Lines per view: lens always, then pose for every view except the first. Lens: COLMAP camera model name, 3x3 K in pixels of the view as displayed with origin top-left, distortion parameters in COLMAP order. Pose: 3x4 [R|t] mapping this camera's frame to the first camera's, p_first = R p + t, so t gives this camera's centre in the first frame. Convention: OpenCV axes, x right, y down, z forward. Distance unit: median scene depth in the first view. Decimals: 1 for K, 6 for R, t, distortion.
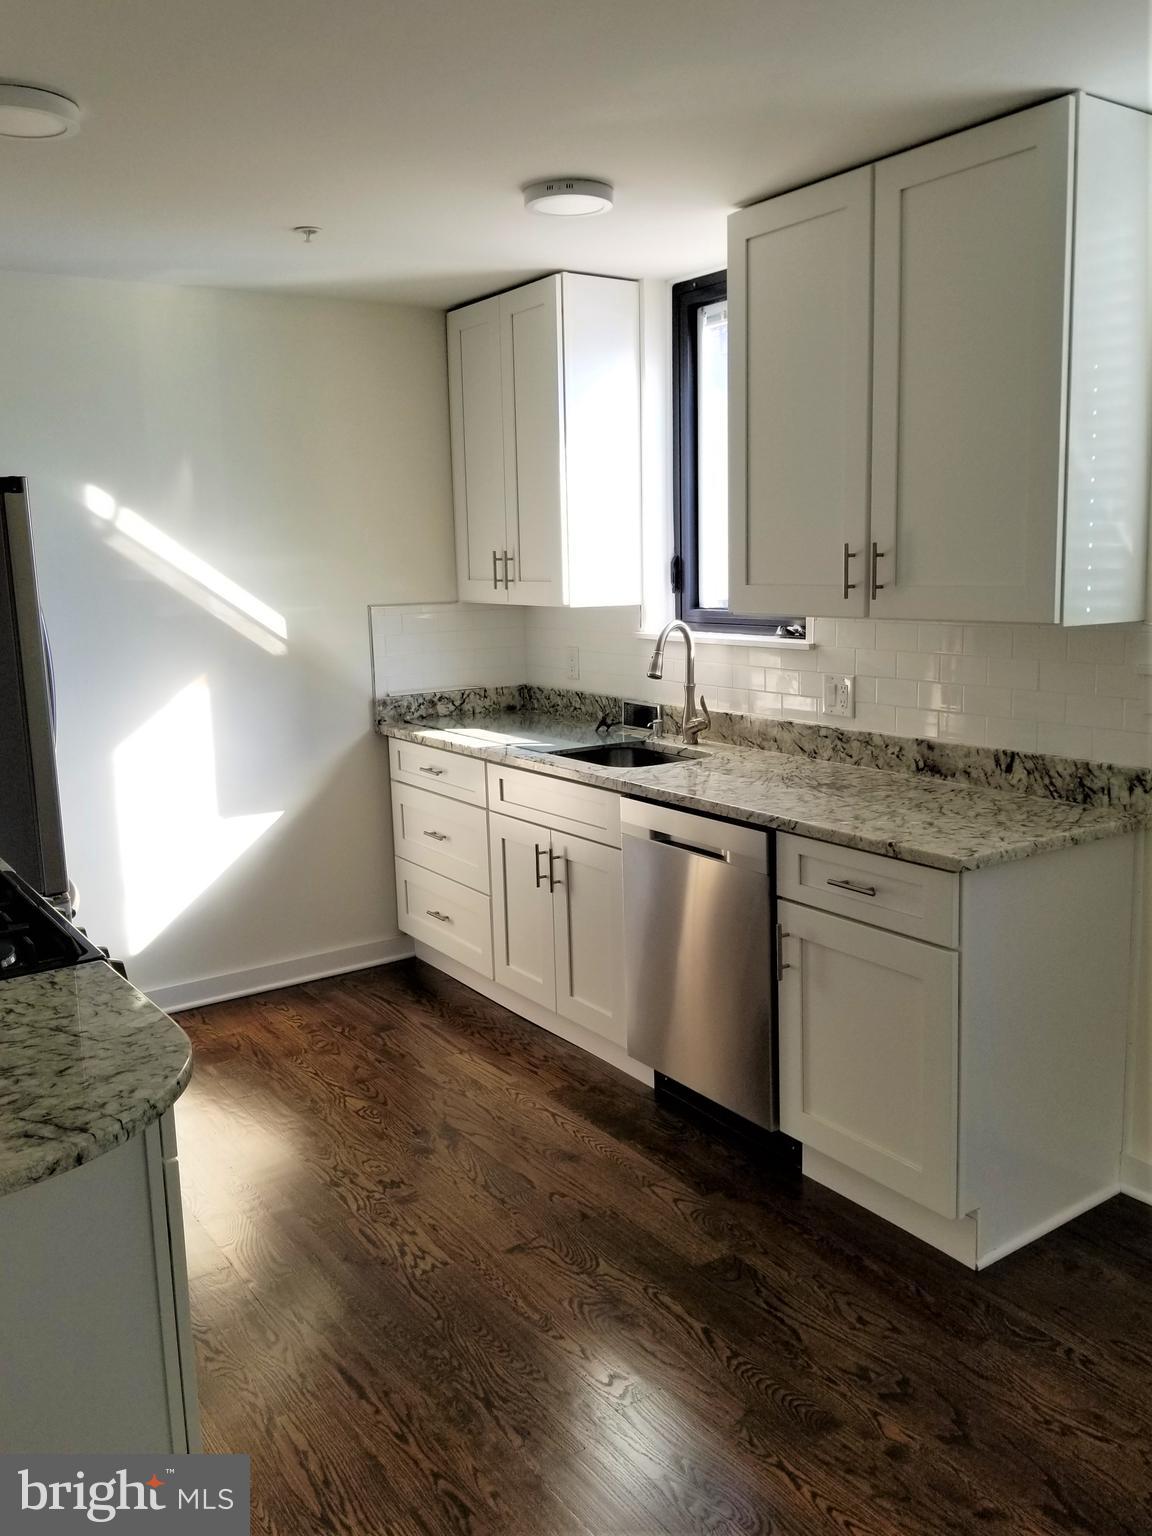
lens RADIAL K [[1217.3, 0, 599.1], [0, 1217.3, 724.1], [0, 0, 1]] dist [0.055448, -0.076613]
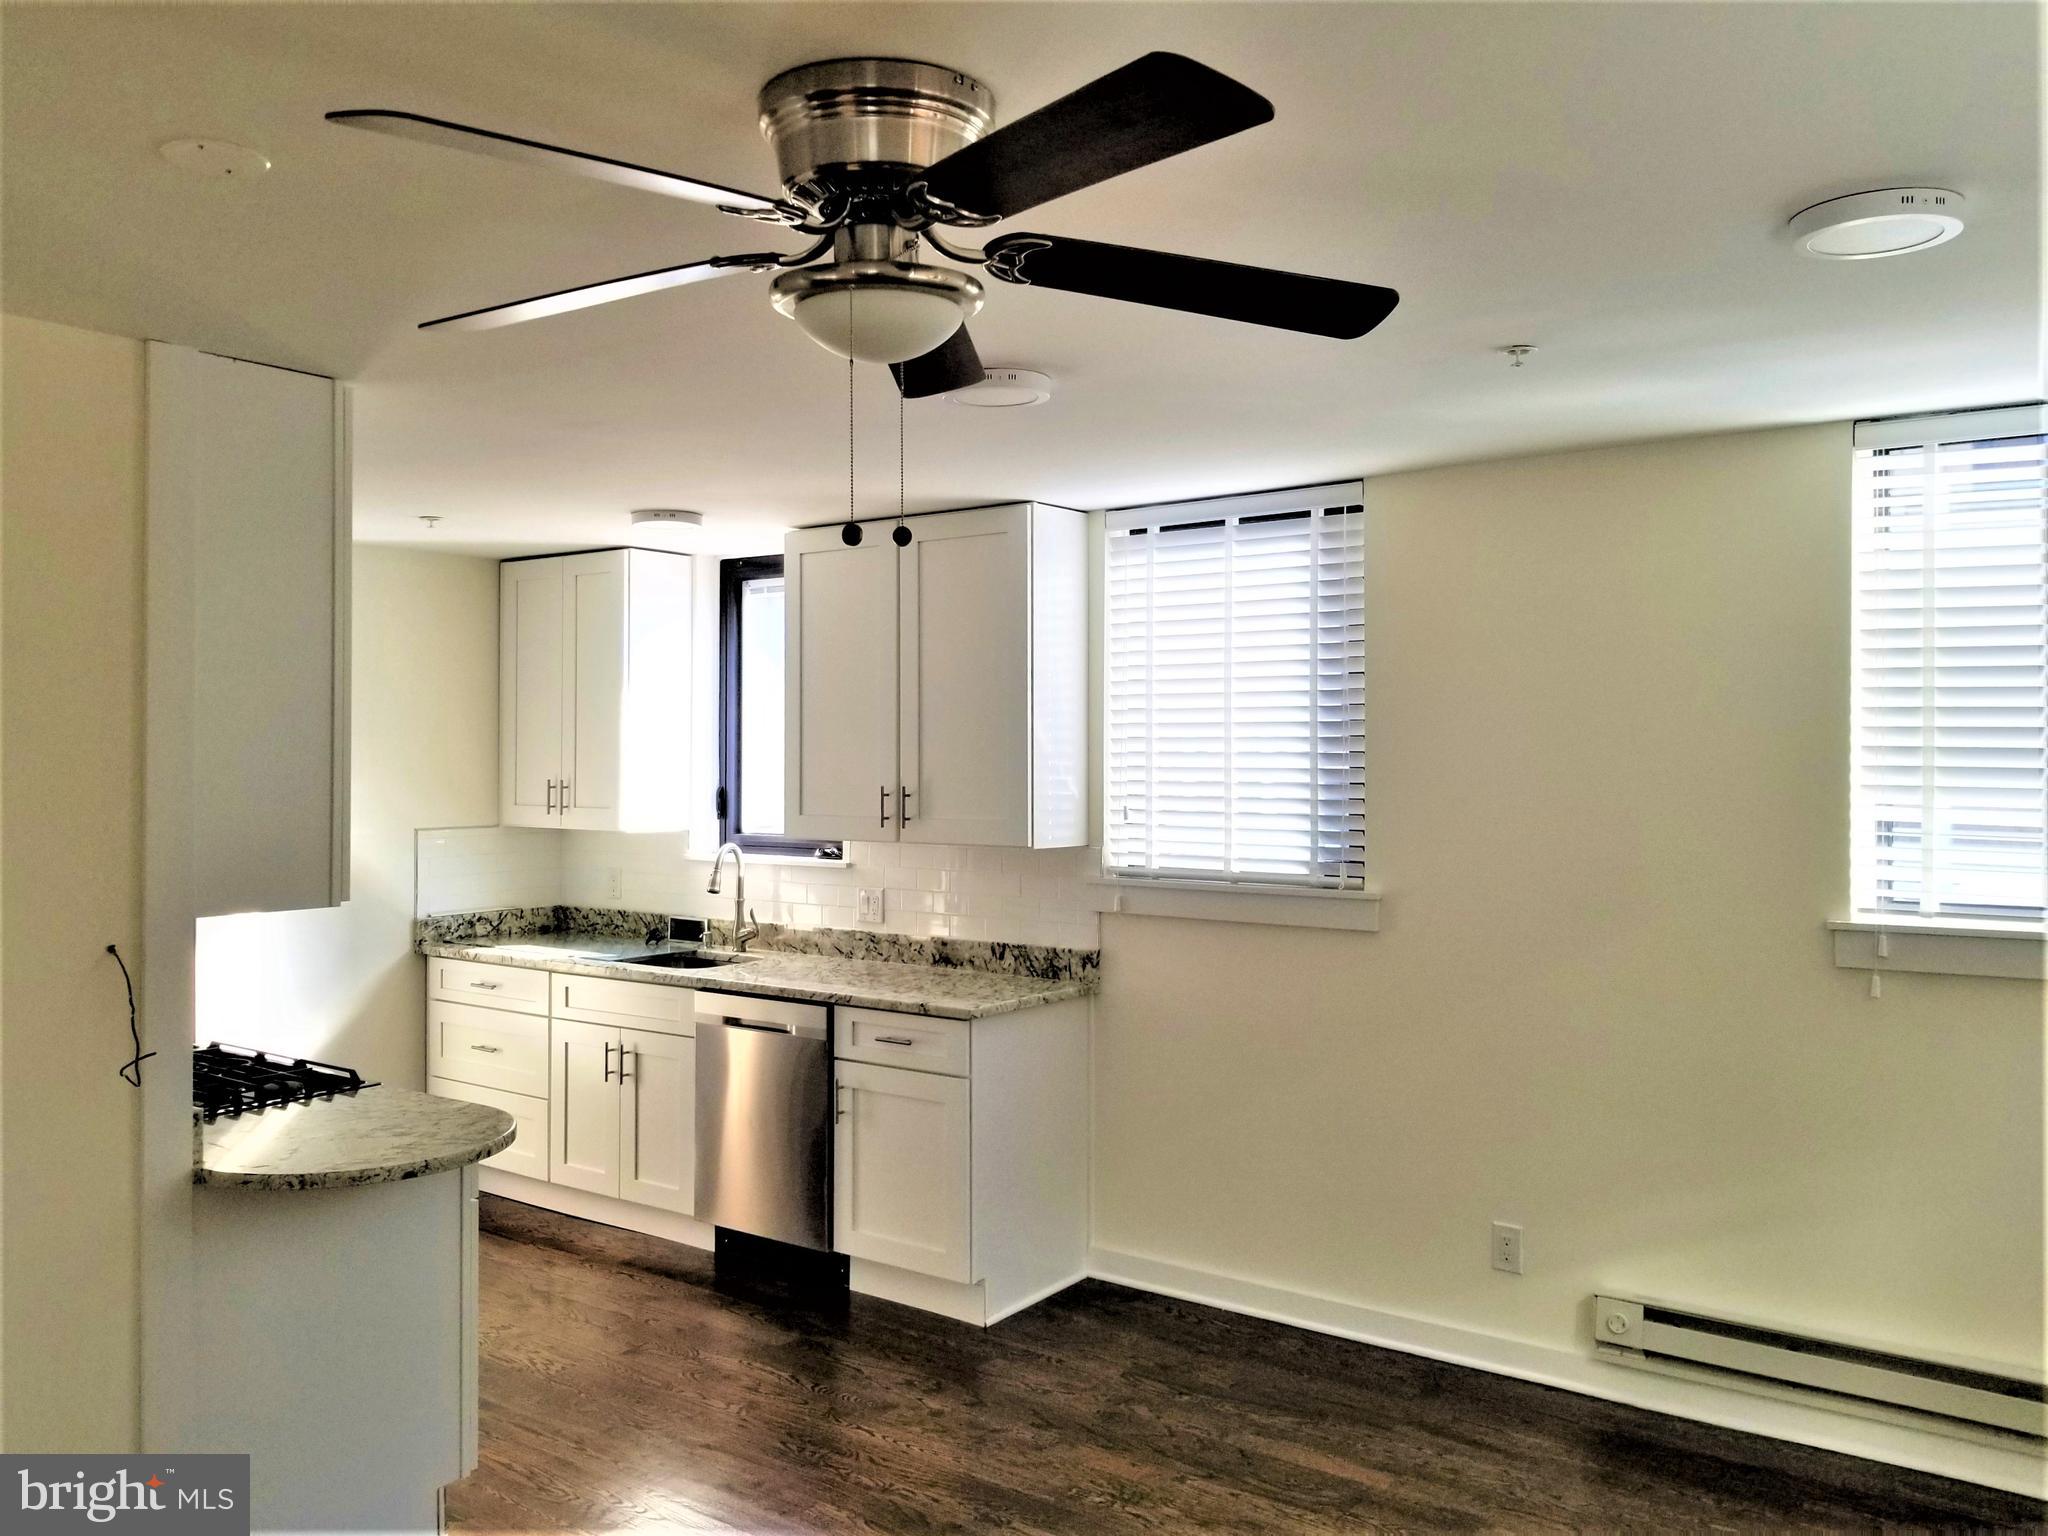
lens RADIAL K [[1623.1, 0, 1025.5], [0, 1623.1, 766.7], [0, 0, 1]] dist [0.055448, -0.076613]
pose [[0.944557, 0.019840, 0.327749, -0.213626], [0.024185, 0.991258, -0.129705, 0.059263], [-0.327457, 0.130440, 0.935819, -0.657687]]
